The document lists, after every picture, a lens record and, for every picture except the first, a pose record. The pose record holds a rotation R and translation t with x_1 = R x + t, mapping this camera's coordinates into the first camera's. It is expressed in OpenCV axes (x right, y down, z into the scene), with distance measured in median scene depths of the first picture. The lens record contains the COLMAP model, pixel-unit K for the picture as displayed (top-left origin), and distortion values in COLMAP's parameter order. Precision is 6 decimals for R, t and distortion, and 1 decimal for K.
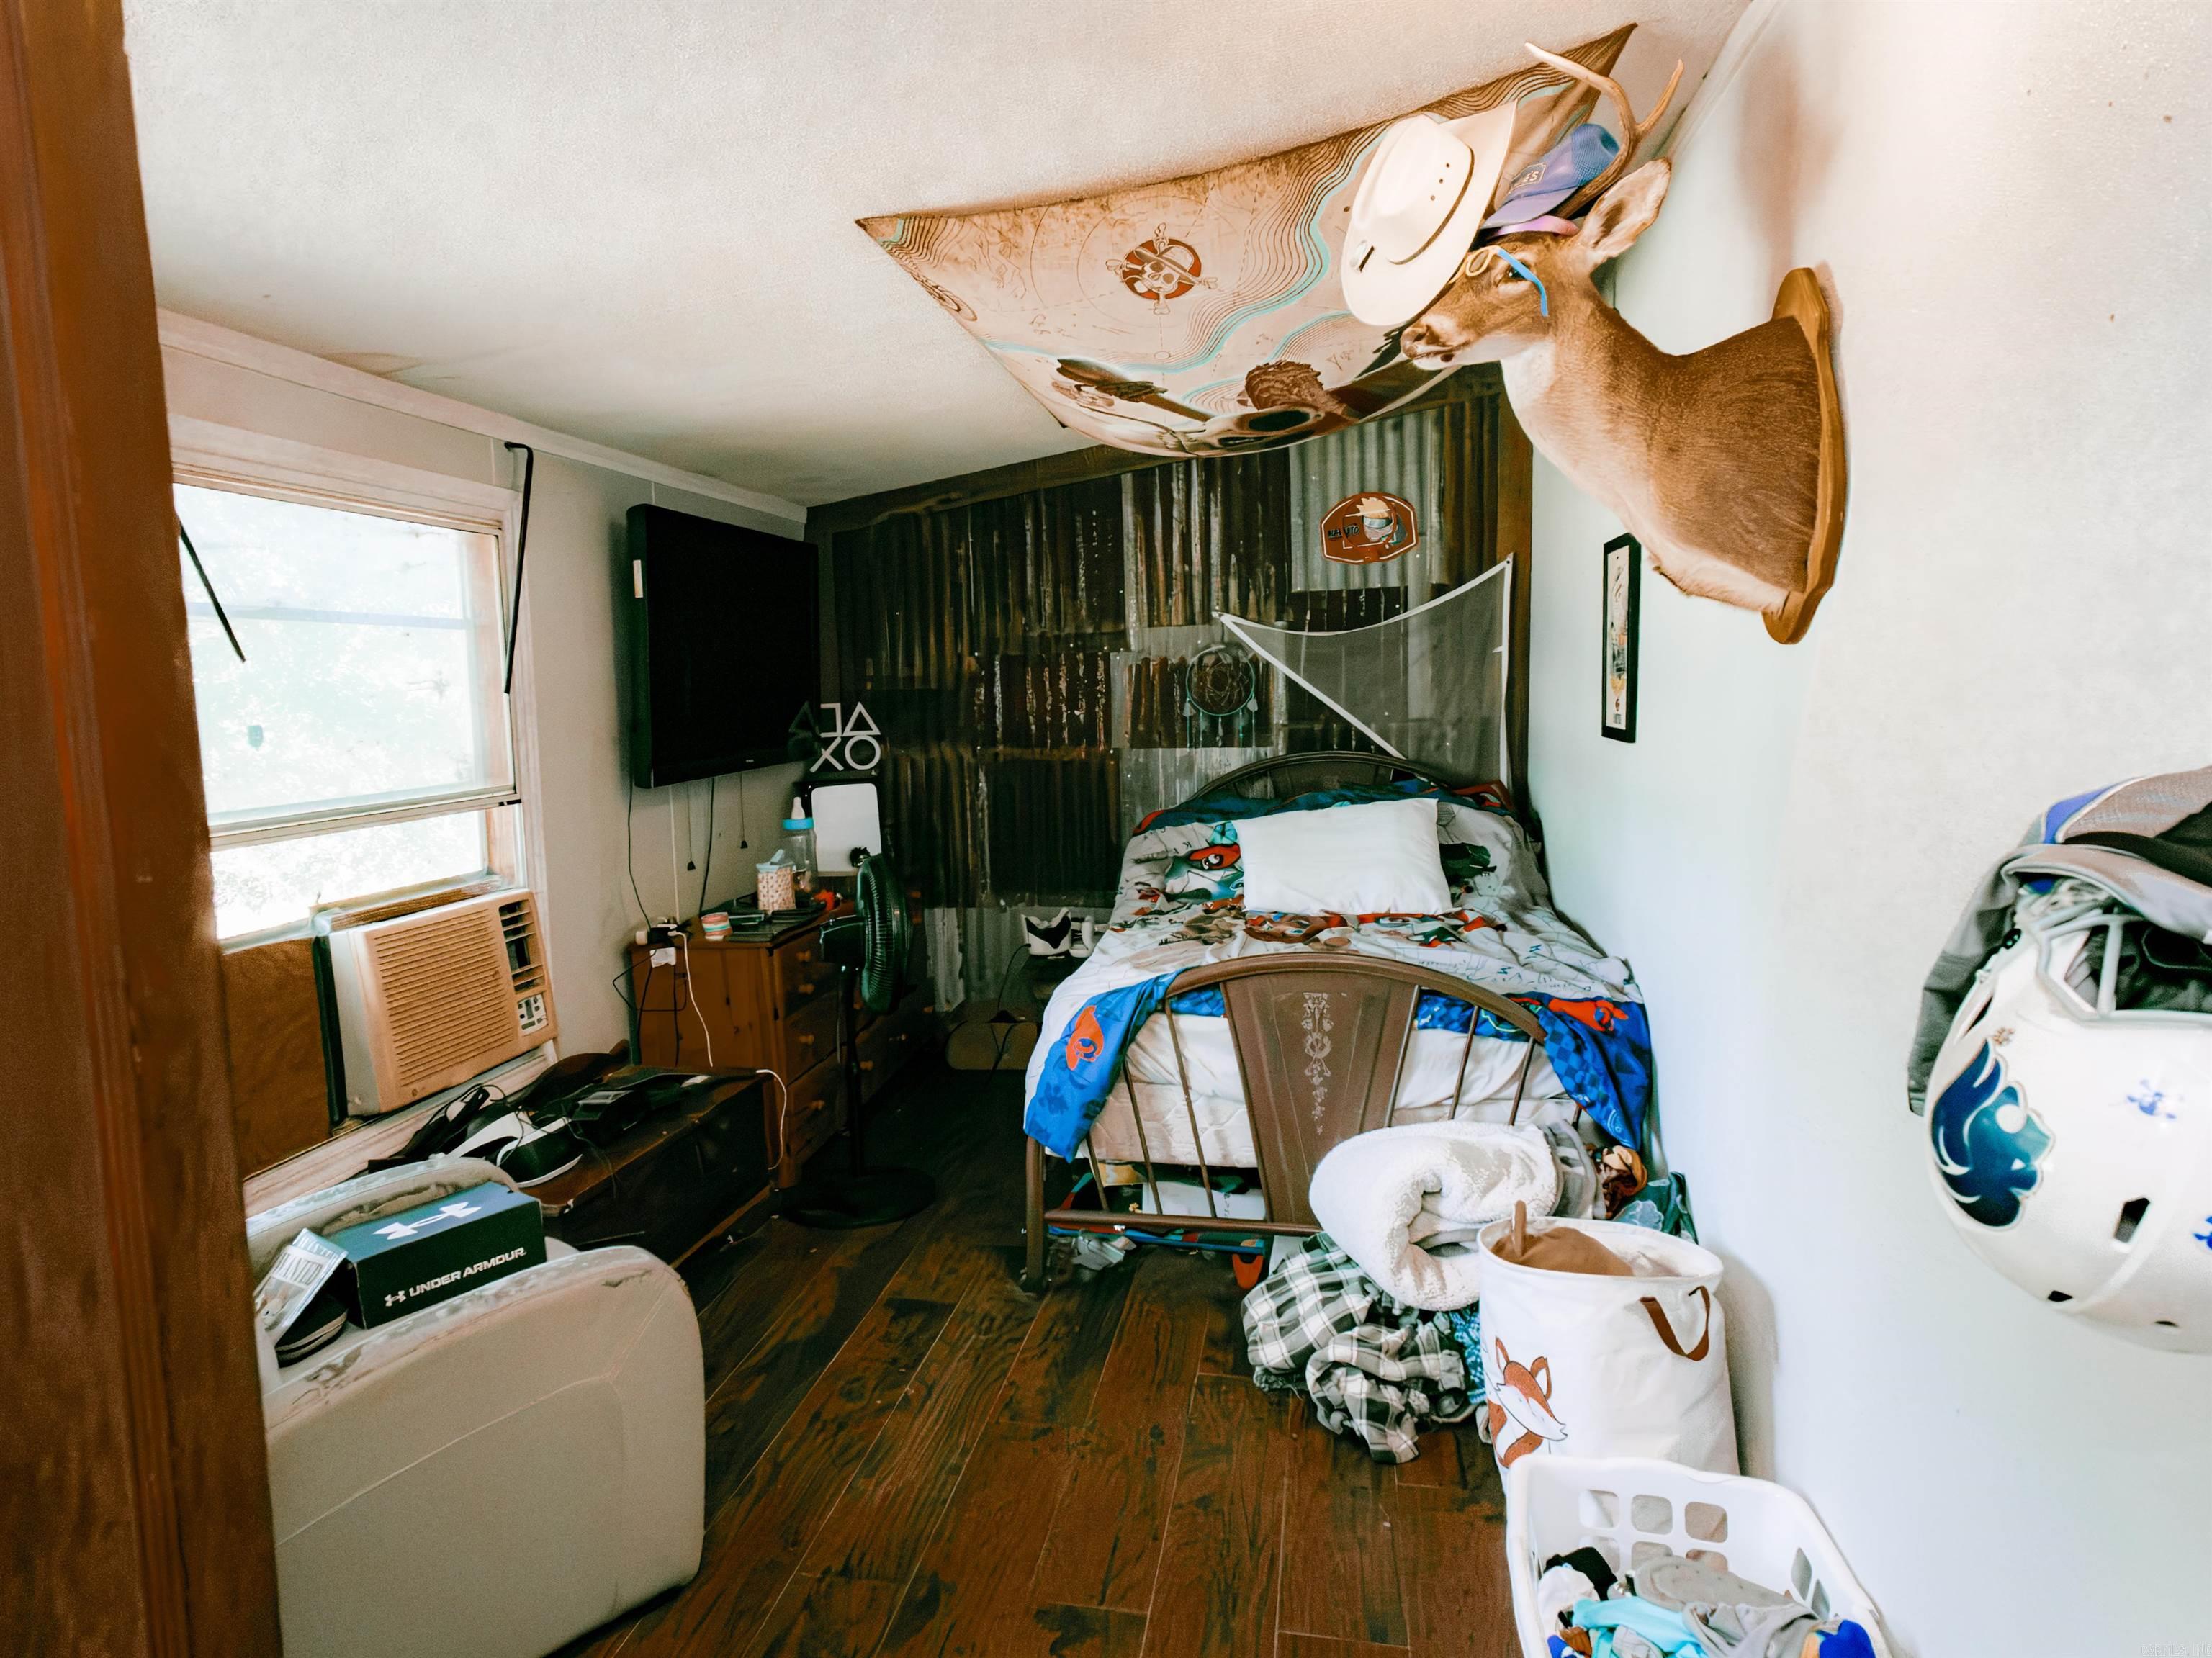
lens RADIAL K [[1331.5, 0, 1053.6], [0, 1331.5, 836.3], [0, 0, 1]] dist [0.004899, -0.000560]
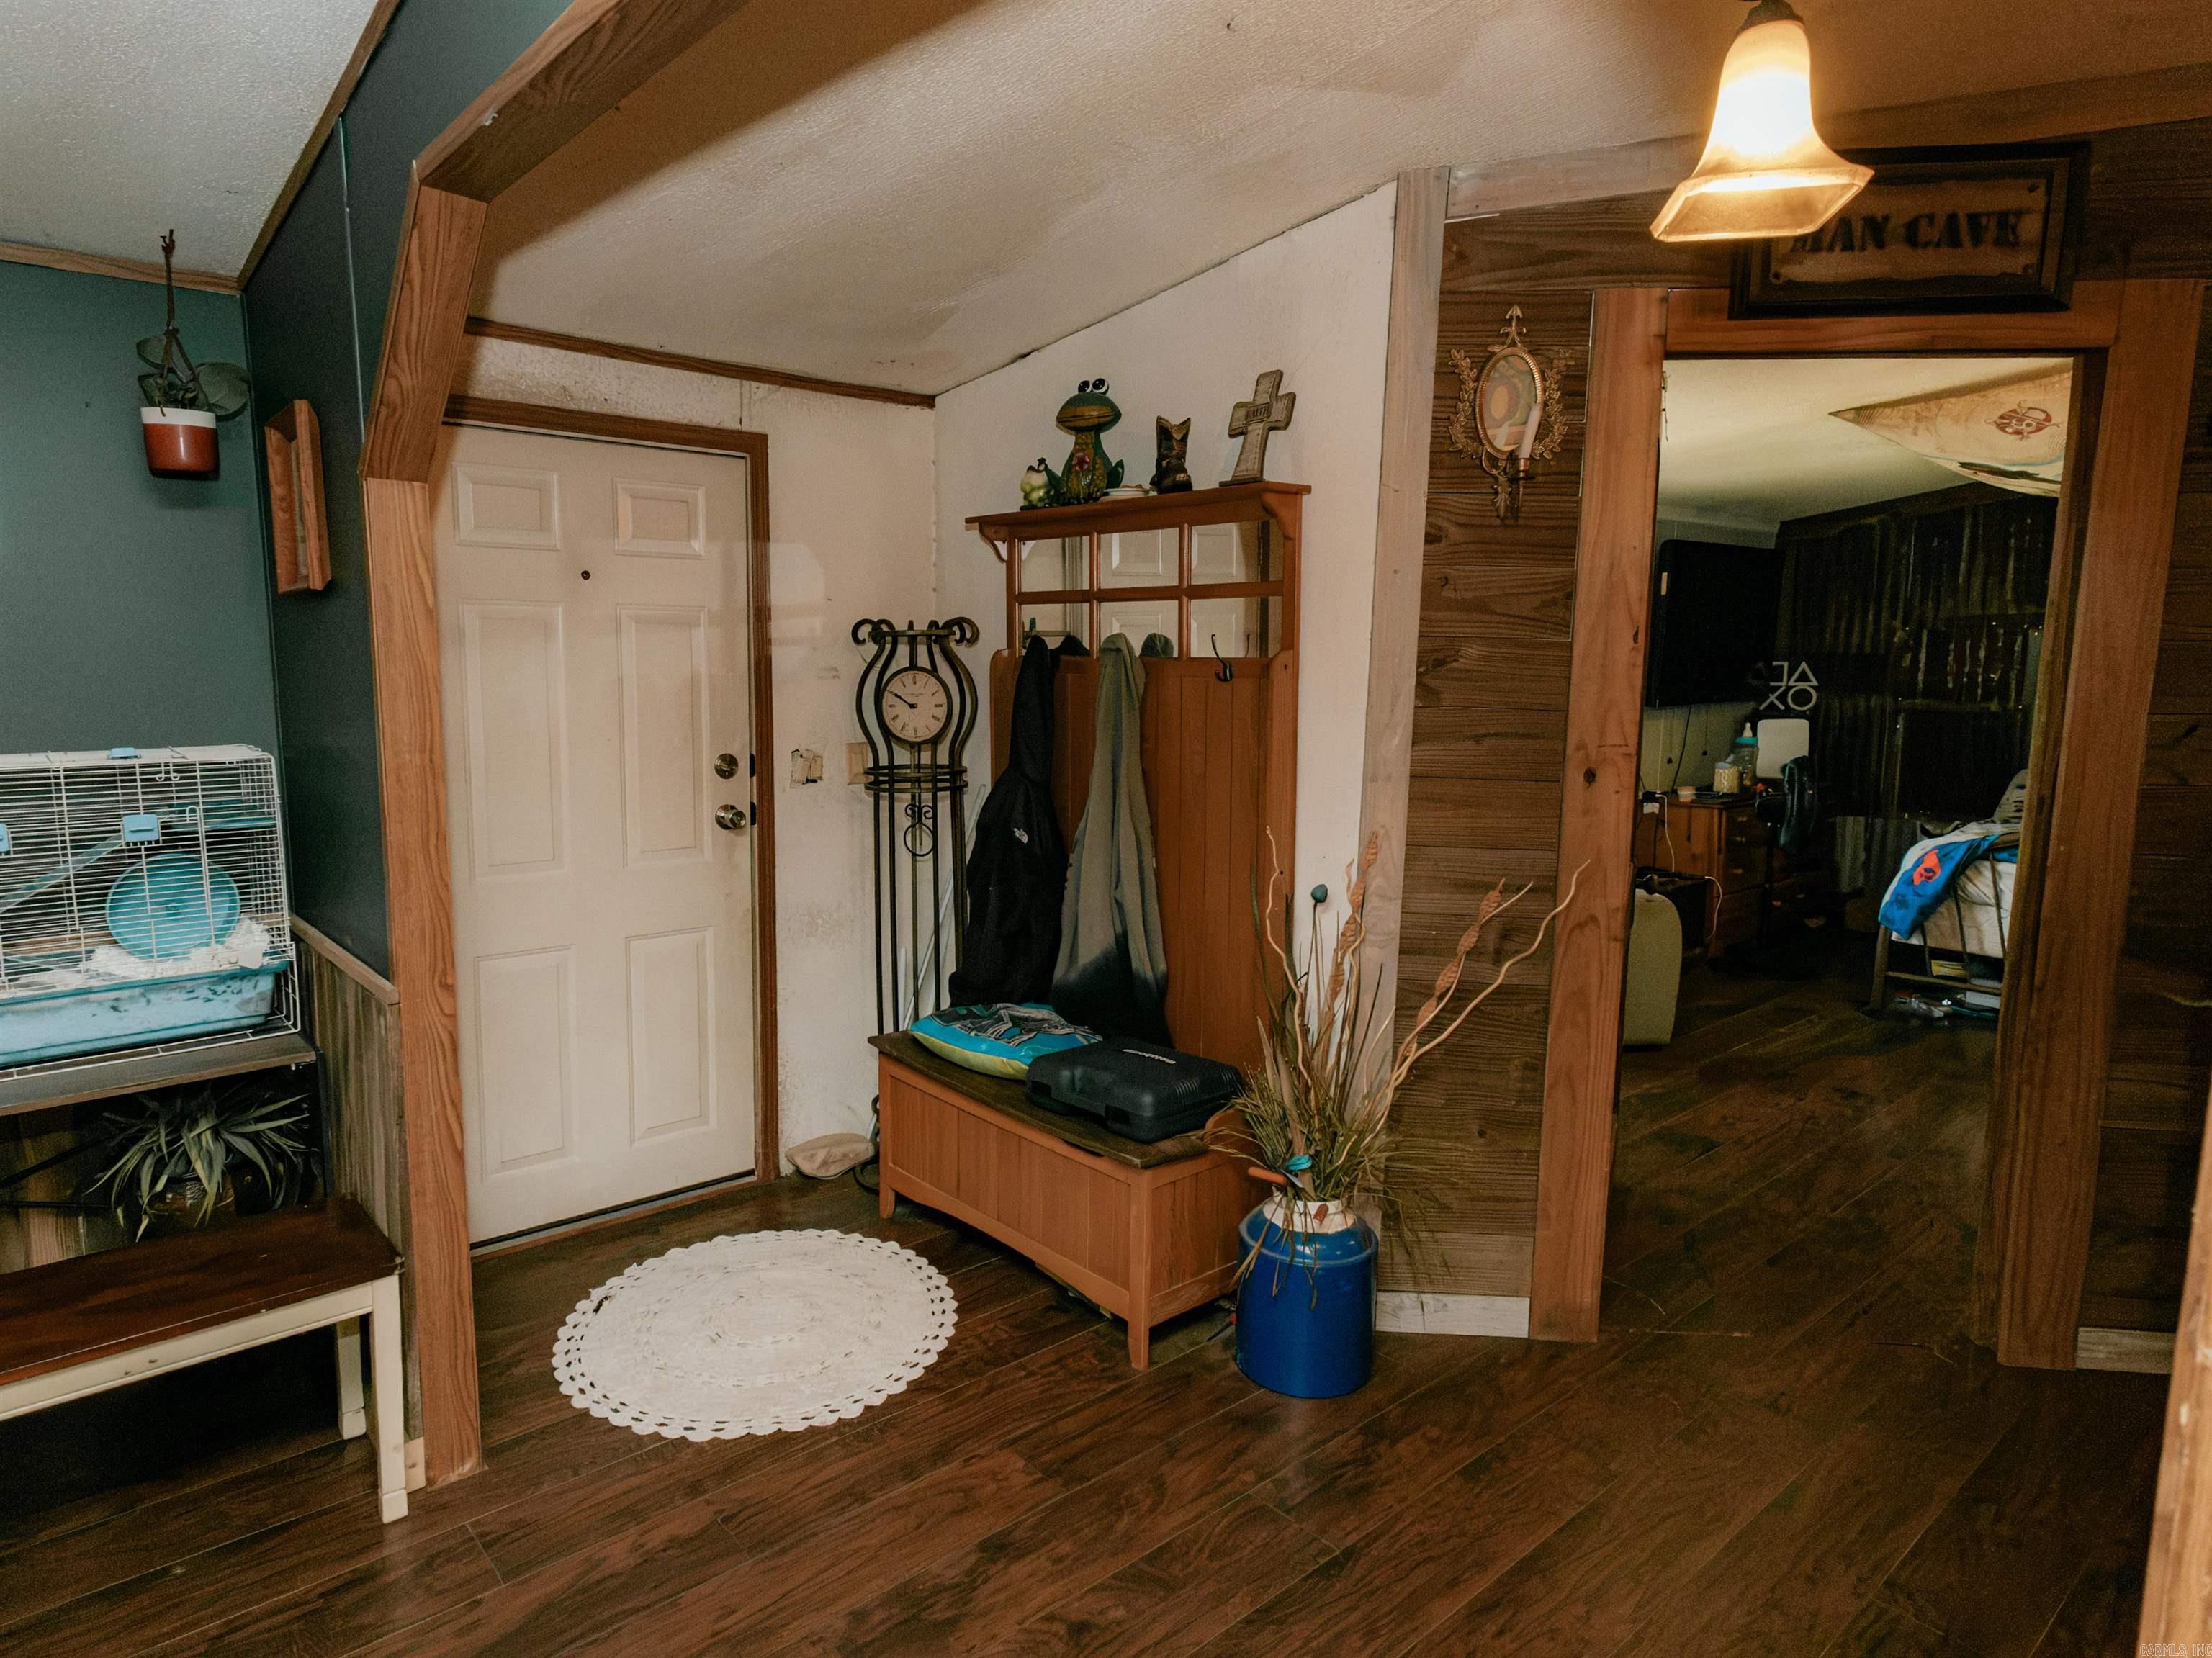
lens RADIAL K [[1331.5, 0, 1053.6], [0, 1331.5, 836.3], [0, 0, 1]] dist [0.004899, -0.000560]
pose [[0.789977, 0.112822, -0.602668, 0.115786], [-0.091704, 0.993610, 0.065802, 0.073844], [0.606240, 0.003285, 0.795275, -0.707954]]
